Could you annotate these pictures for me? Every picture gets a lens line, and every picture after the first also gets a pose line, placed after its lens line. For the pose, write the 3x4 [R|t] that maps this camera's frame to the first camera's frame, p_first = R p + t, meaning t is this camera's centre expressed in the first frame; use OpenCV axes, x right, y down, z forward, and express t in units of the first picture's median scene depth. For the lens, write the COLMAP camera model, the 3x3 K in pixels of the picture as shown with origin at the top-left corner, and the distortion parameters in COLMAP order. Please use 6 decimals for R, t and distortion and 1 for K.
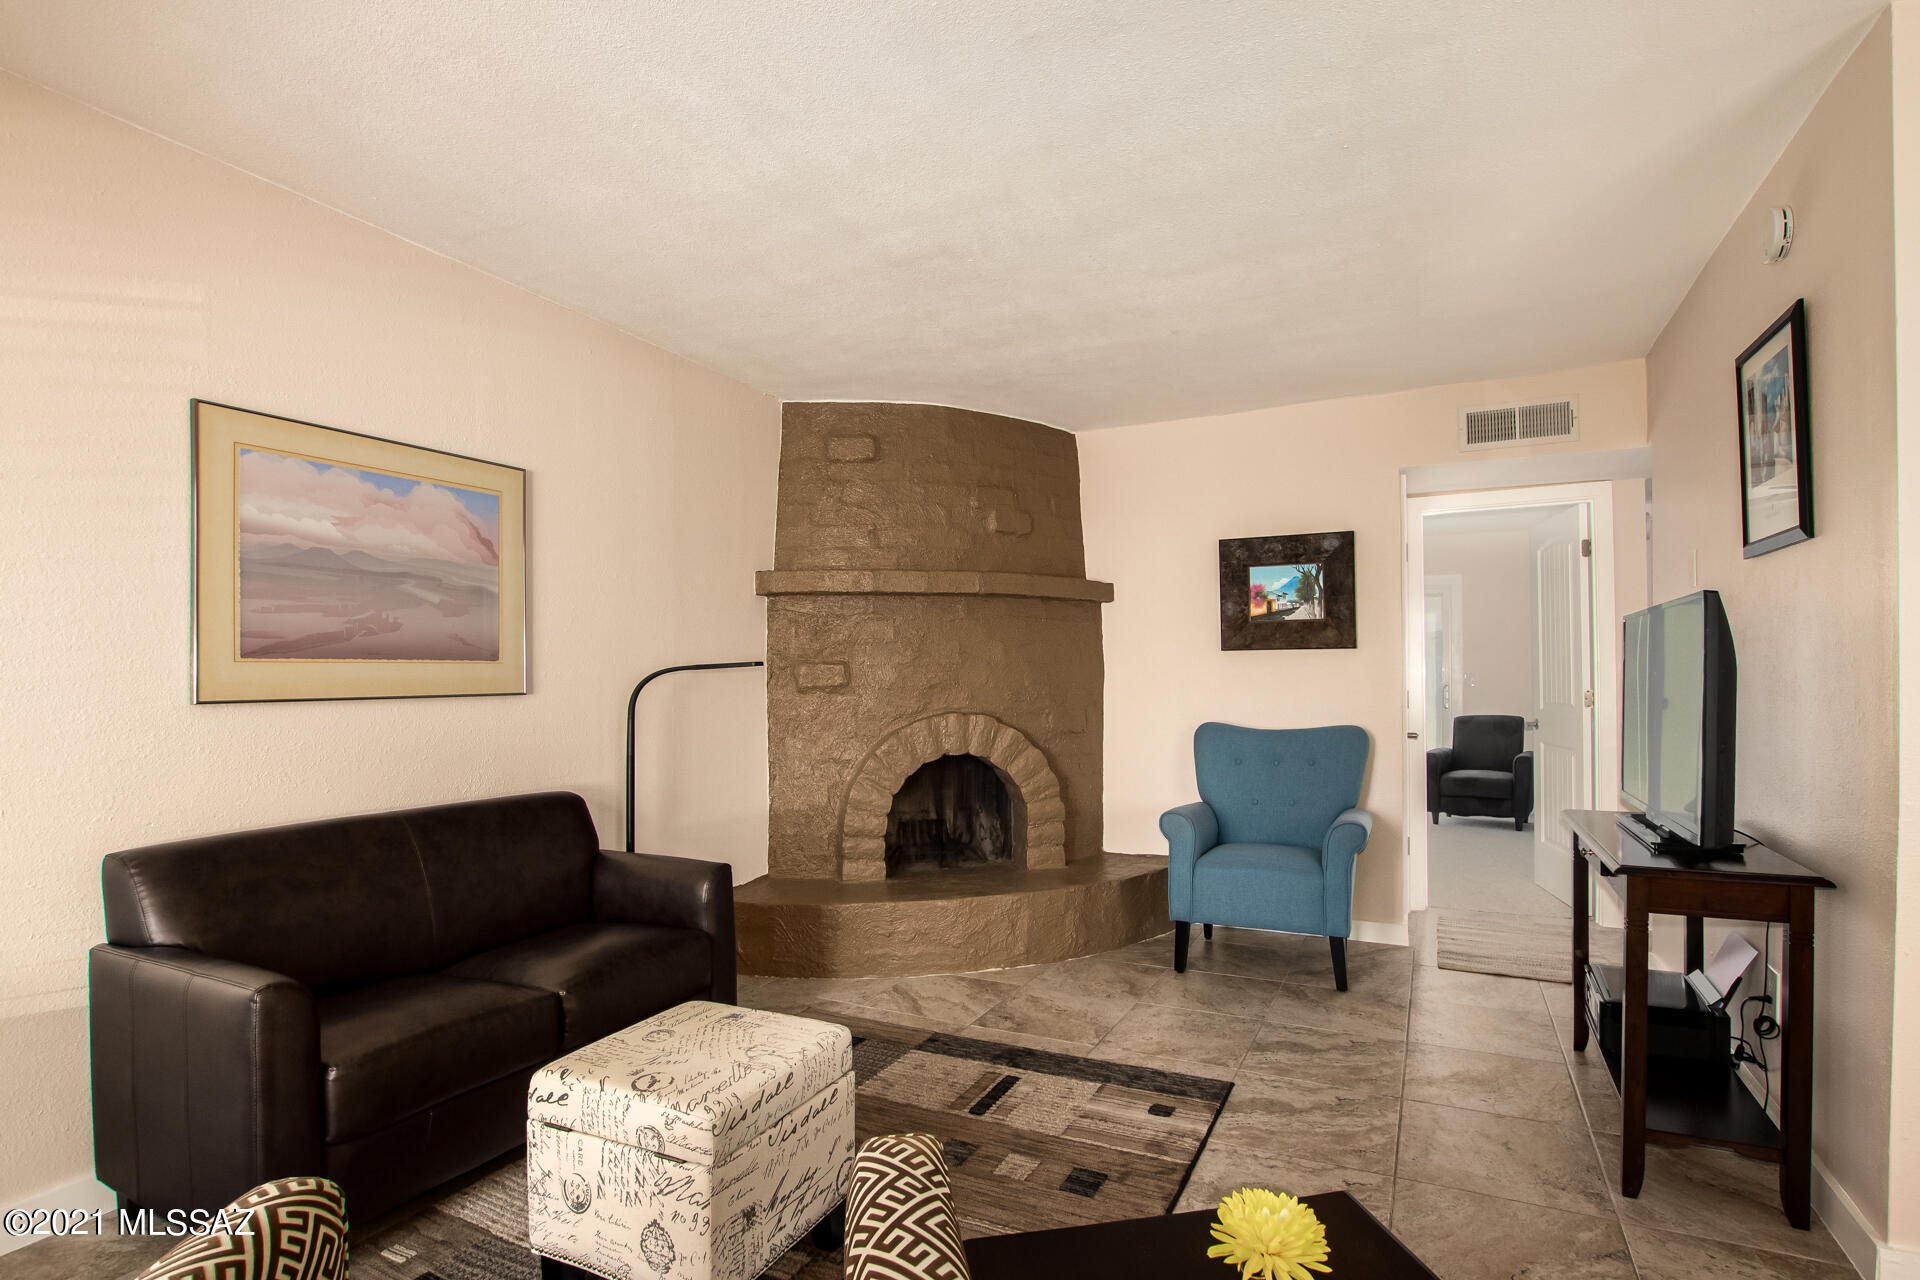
lens RADIAL K [[908.3, 0, 1002.2], [0, 908.3, 680.3], [0, 0, 1]] dist [-0.027435, 0.000132]
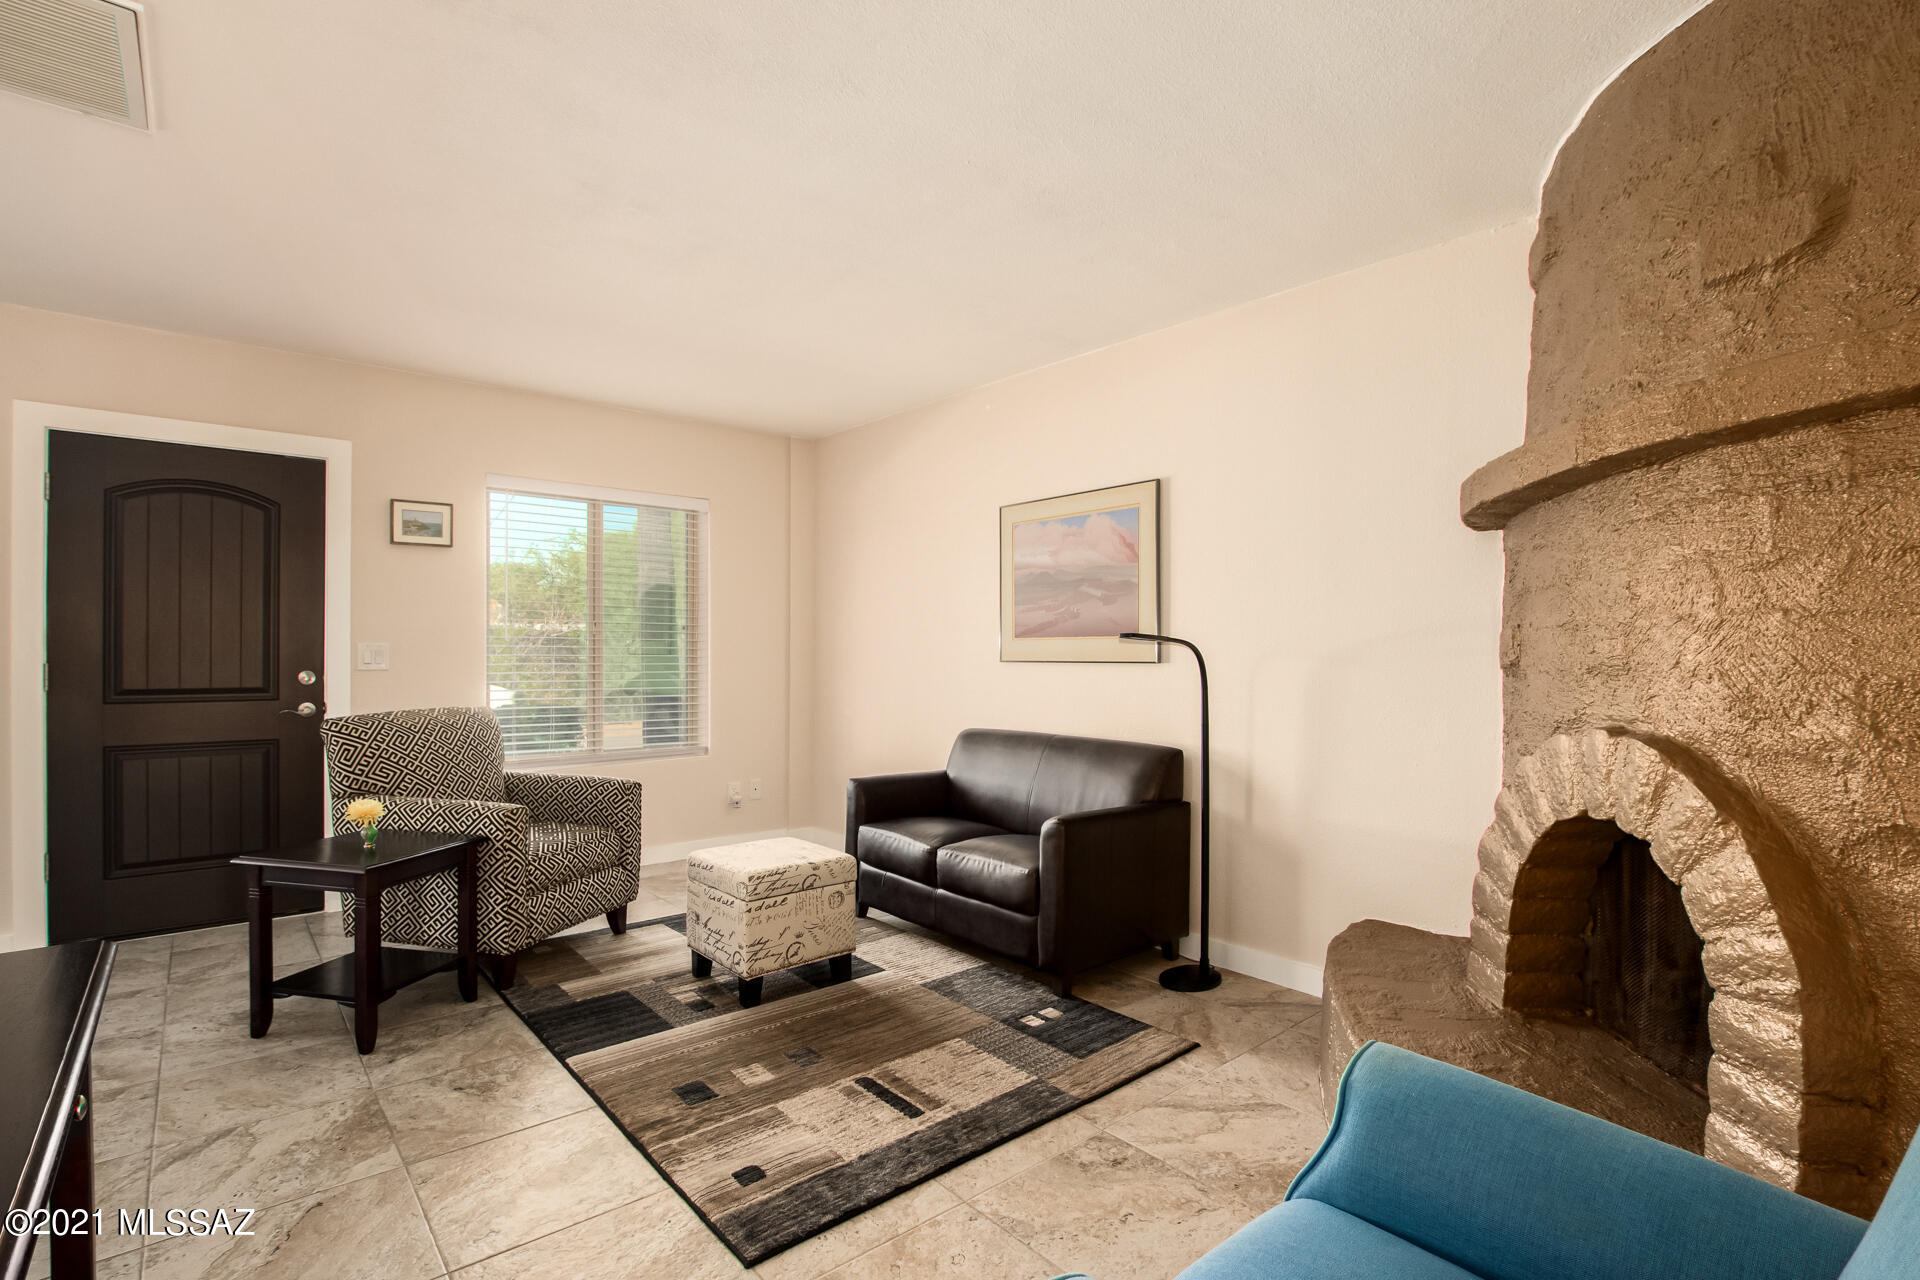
lens RADIAL K [[908.3, 0, 958.6], [0, 908.3, 648.7], [0, 0, 1]] dist [-0.027435, 0.000132]
pose [[-0.406310, 0.001059, -0.913735, 0.801134], [-0.004632, 0.999984, 0.003219, -0.006628], [0.913724, 0.005540, -0.406298, 1.422033]]
